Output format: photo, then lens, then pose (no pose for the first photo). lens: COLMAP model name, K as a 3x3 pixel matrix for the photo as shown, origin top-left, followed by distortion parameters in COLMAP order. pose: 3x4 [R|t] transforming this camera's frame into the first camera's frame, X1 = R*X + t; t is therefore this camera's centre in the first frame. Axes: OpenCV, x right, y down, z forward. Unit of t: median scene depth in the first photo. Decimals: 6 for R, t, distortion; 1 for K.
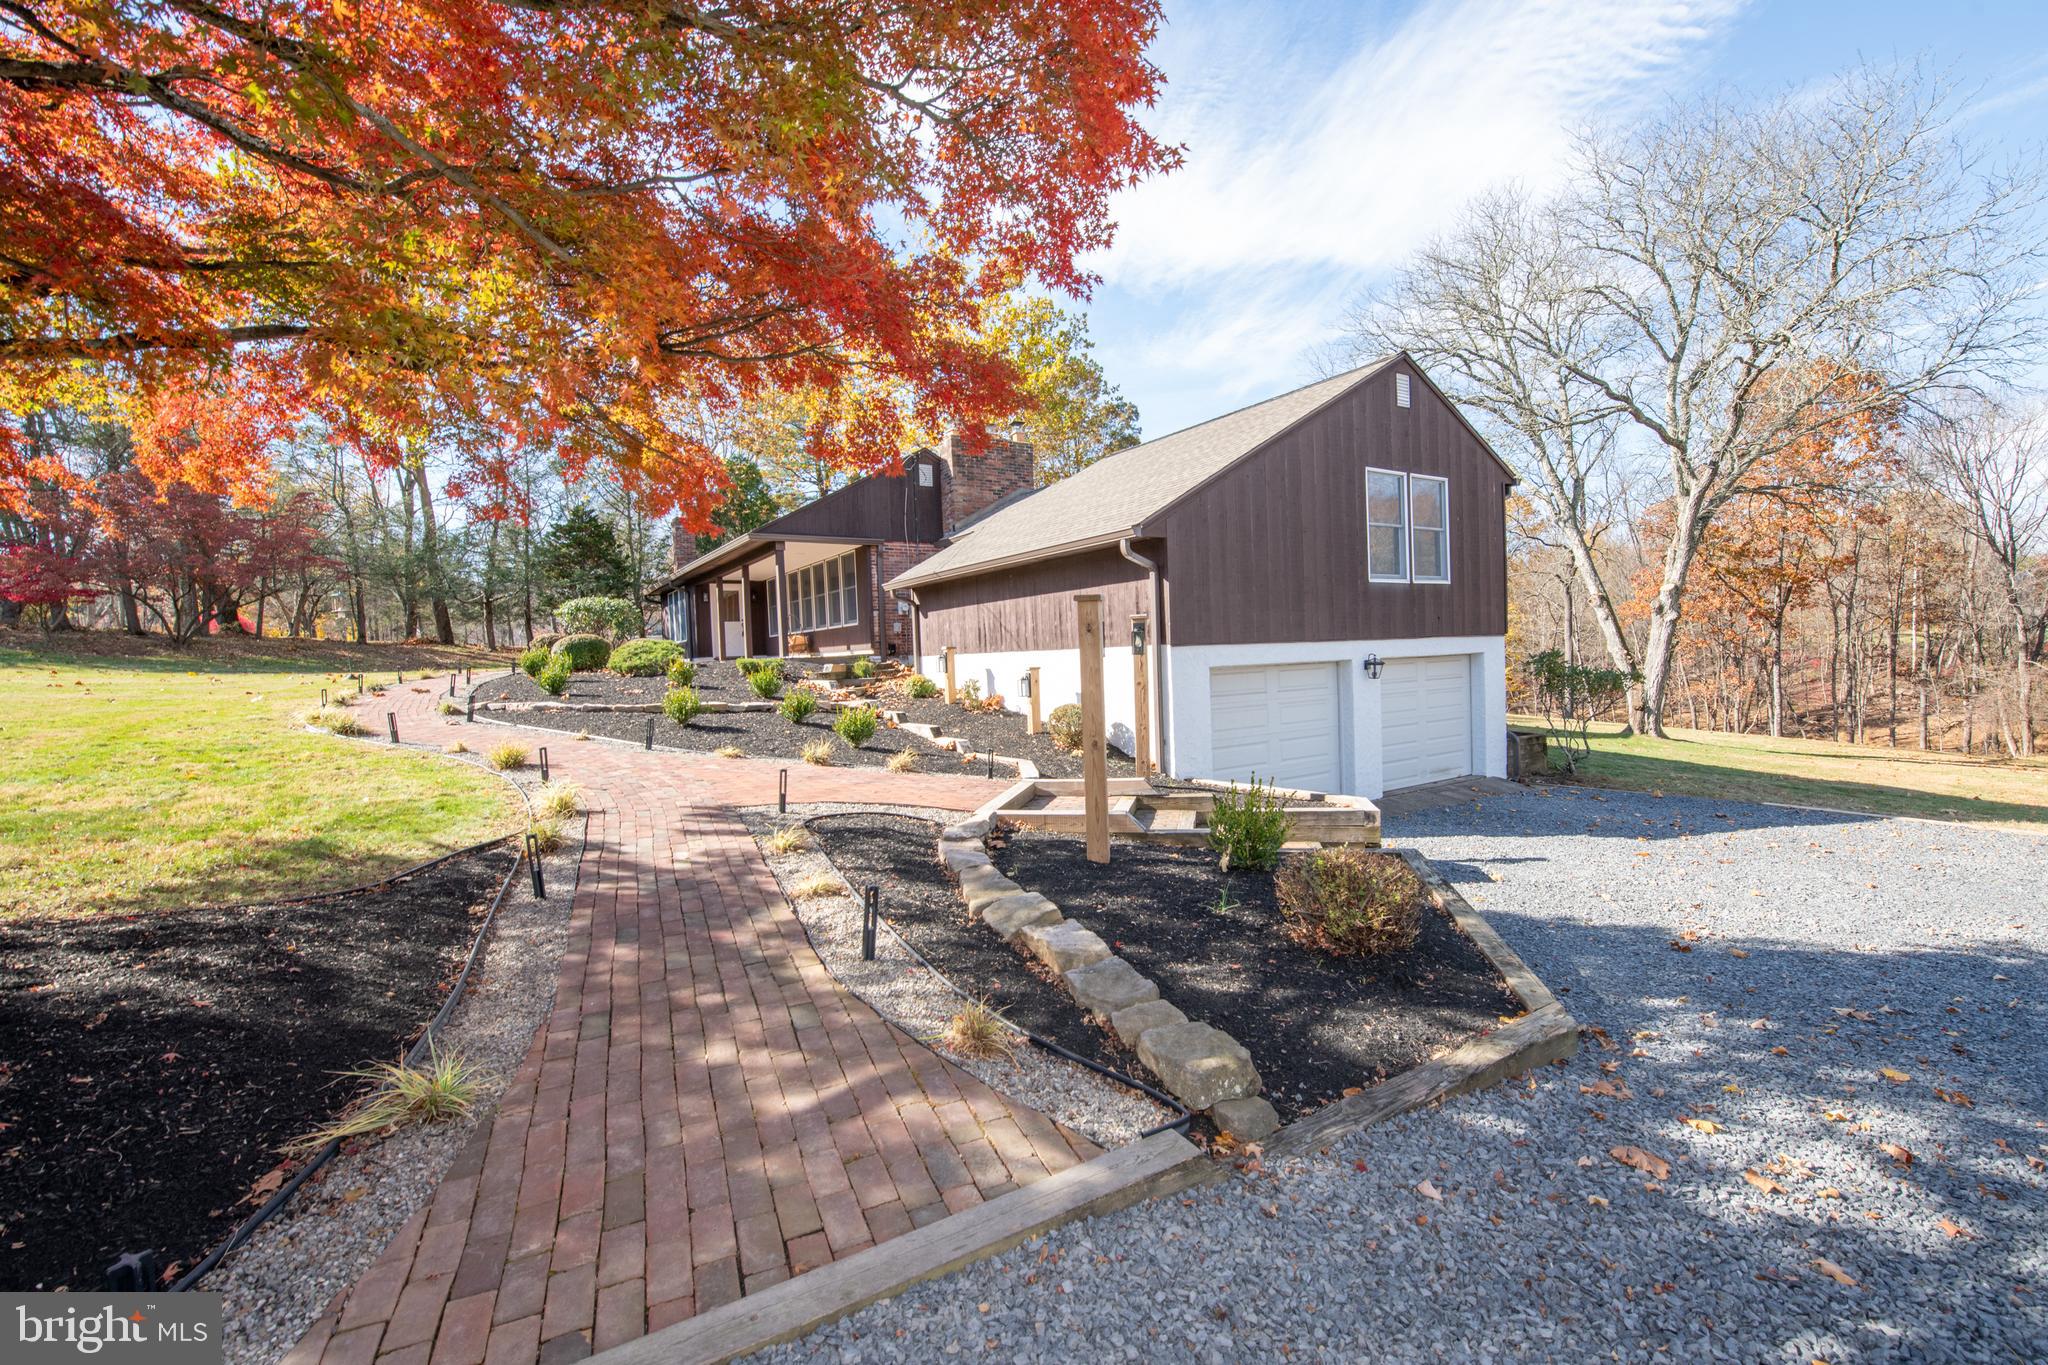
lens RADIAL K [[839.4, 0, 1084.7], [0, 839.4, 663.9], [0, 0, 1]] dist [-0.009276, -0.000108]
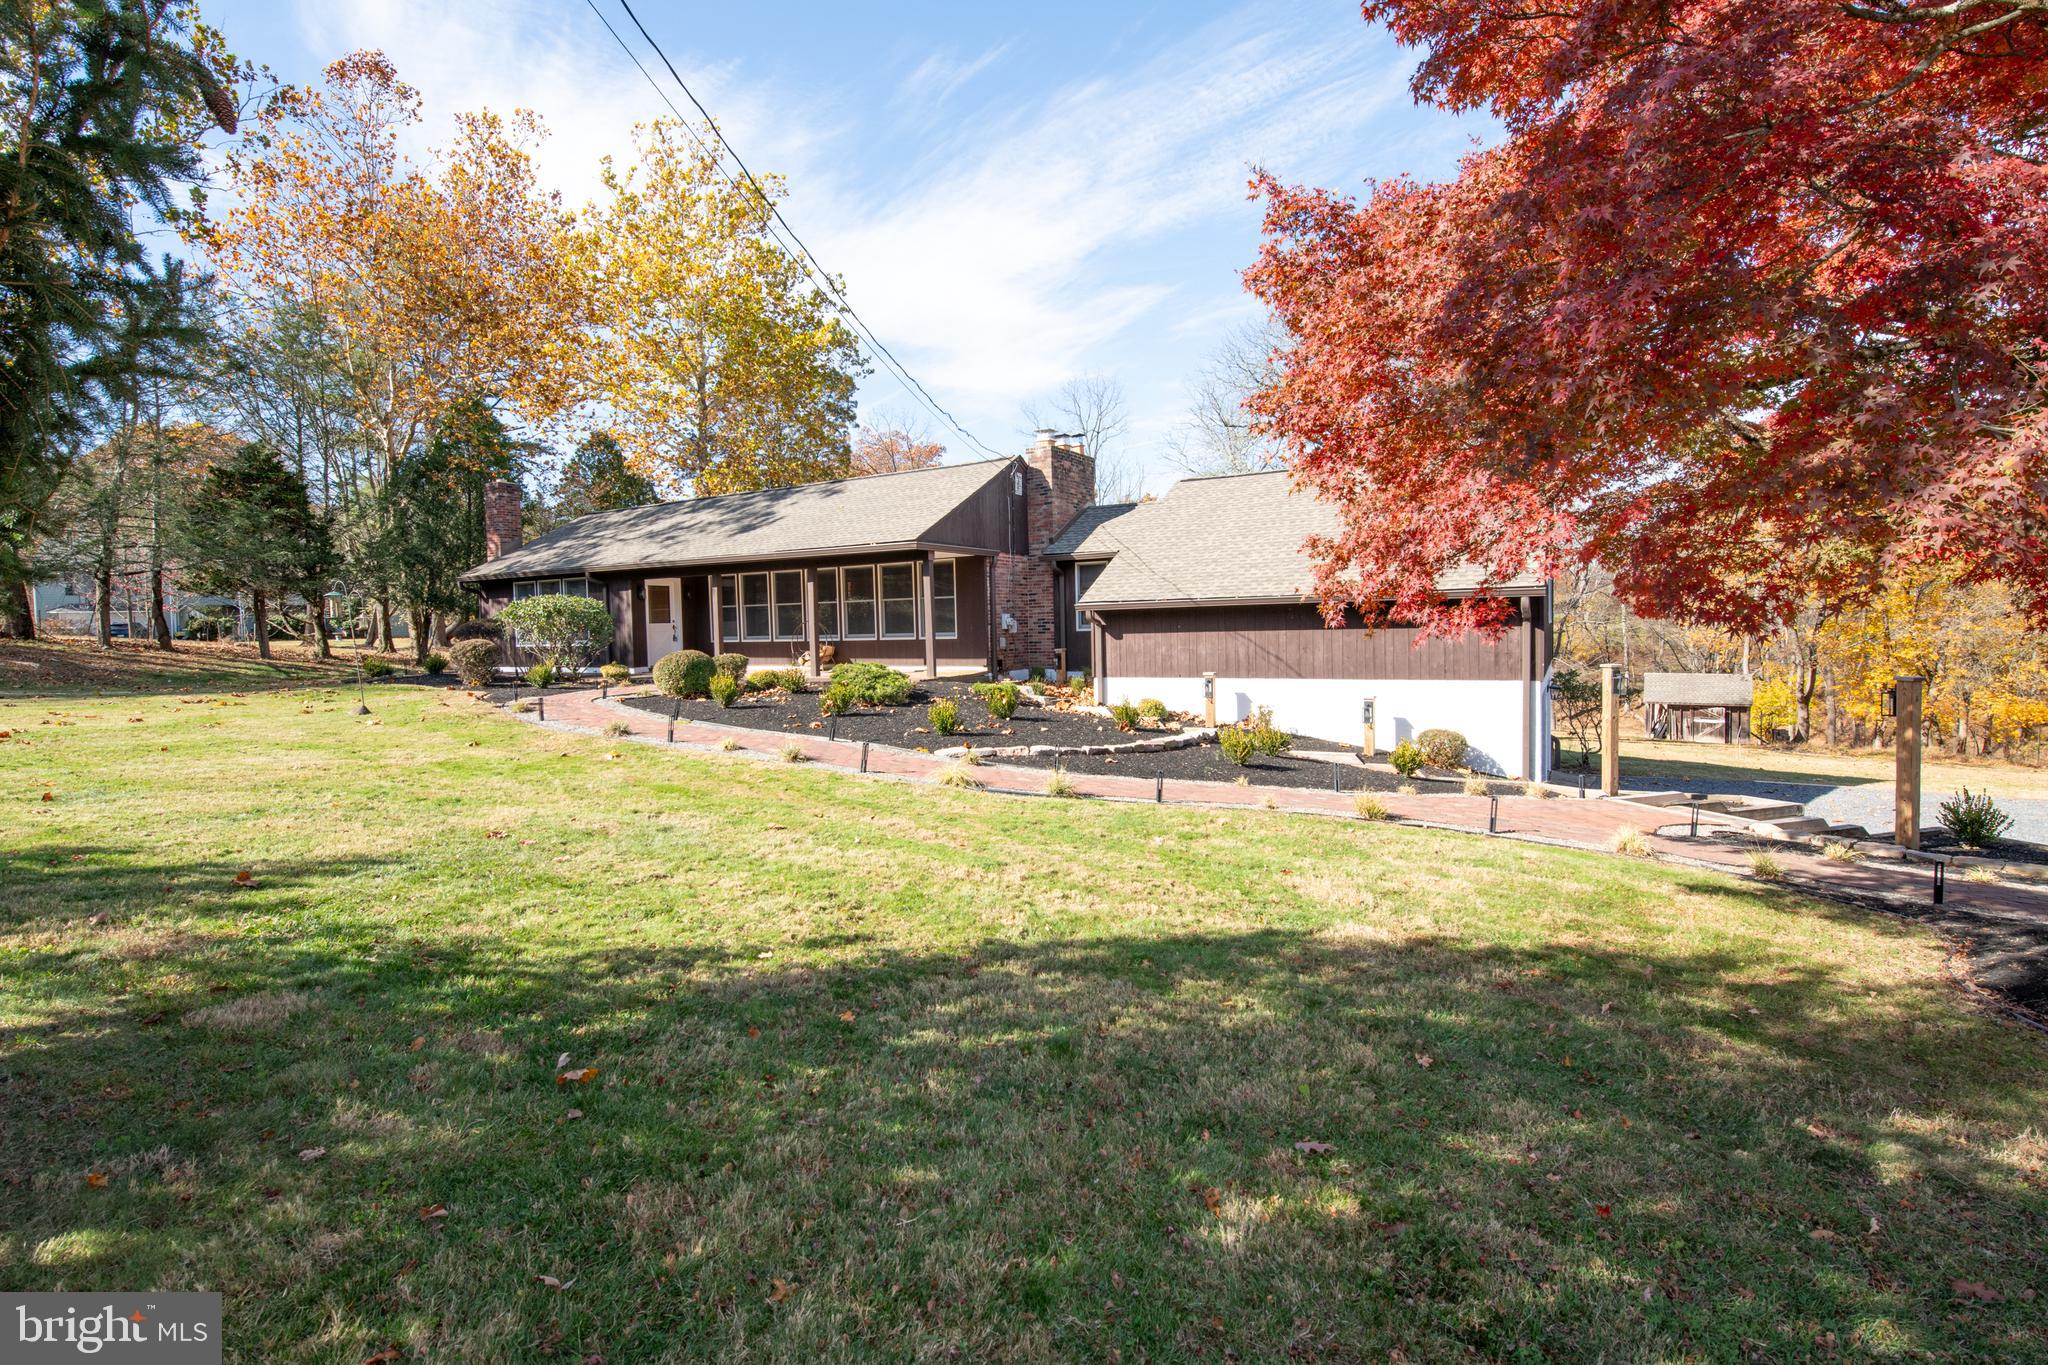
lens RADIAL K [[905.6, 0, 993.1], [0, 905.6, 683.6], [0, 0, 1]] dist [0.000016, -0.000176]
pose [[0.913527, -0.012122, 0.406597, -0.747658], [-0.004567, 0.999187, 0.040049, -0.043276], [-0.406752, -0.038443, 0.912729, 0.063141]]
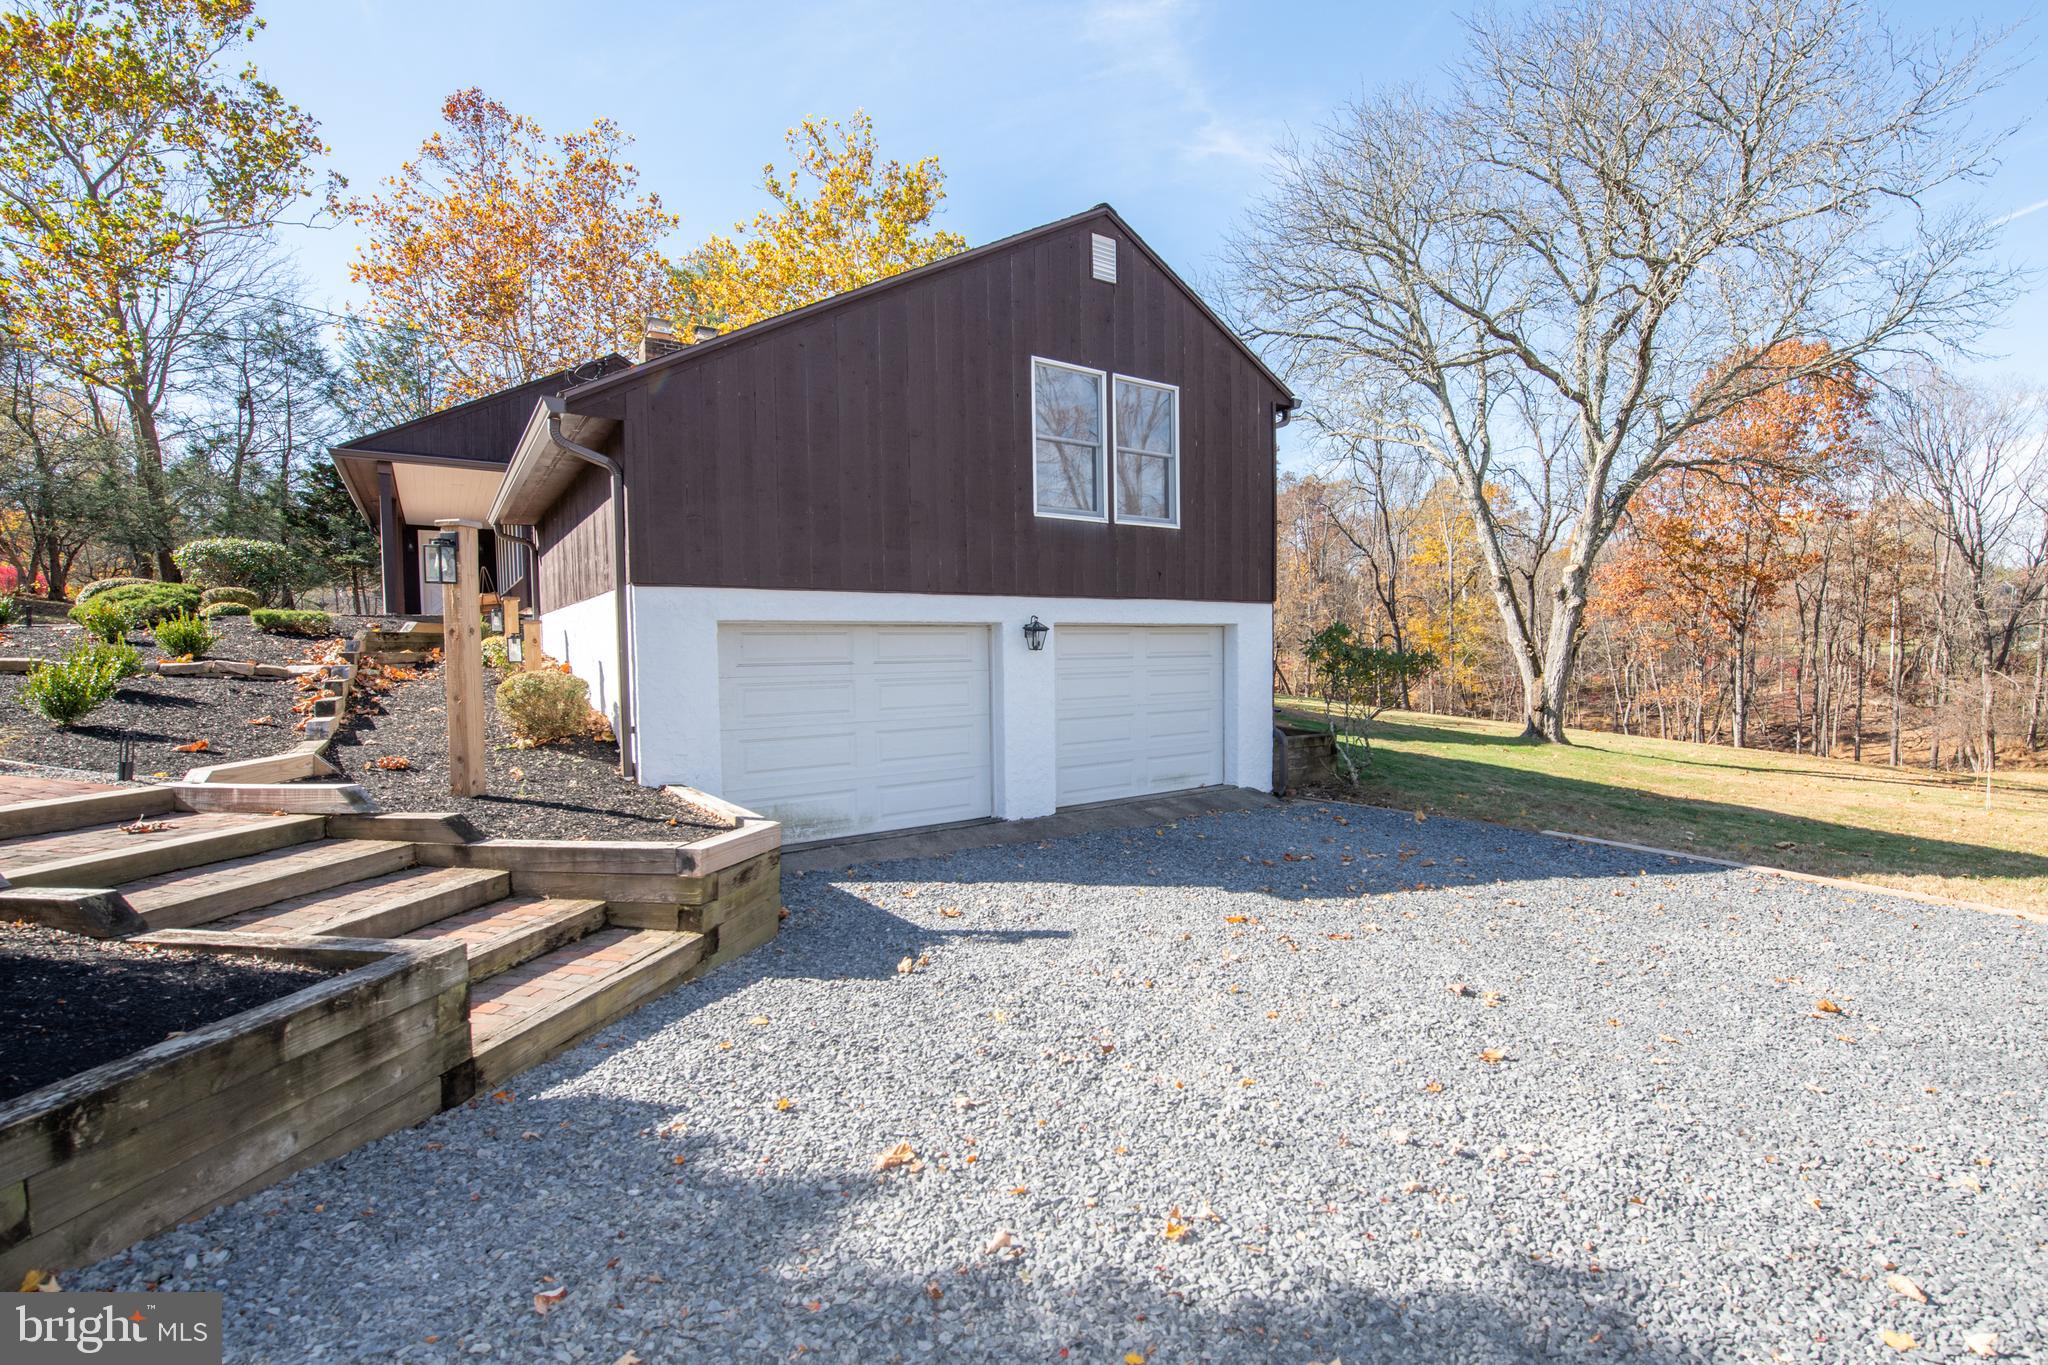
lens RADIAL K [[882.0, 0, 1114.1], [0, 882.0, 662.4], [0, 0, 1]] dist [-0.009728, -0.000114]
pose [[0.998544, 0.025553, 0.047513, 0.282248], [-0.025892, 0.999643, 0.006532, 0.016420], [-0.047329, -0.007752, 0.998849, 0.178108]]
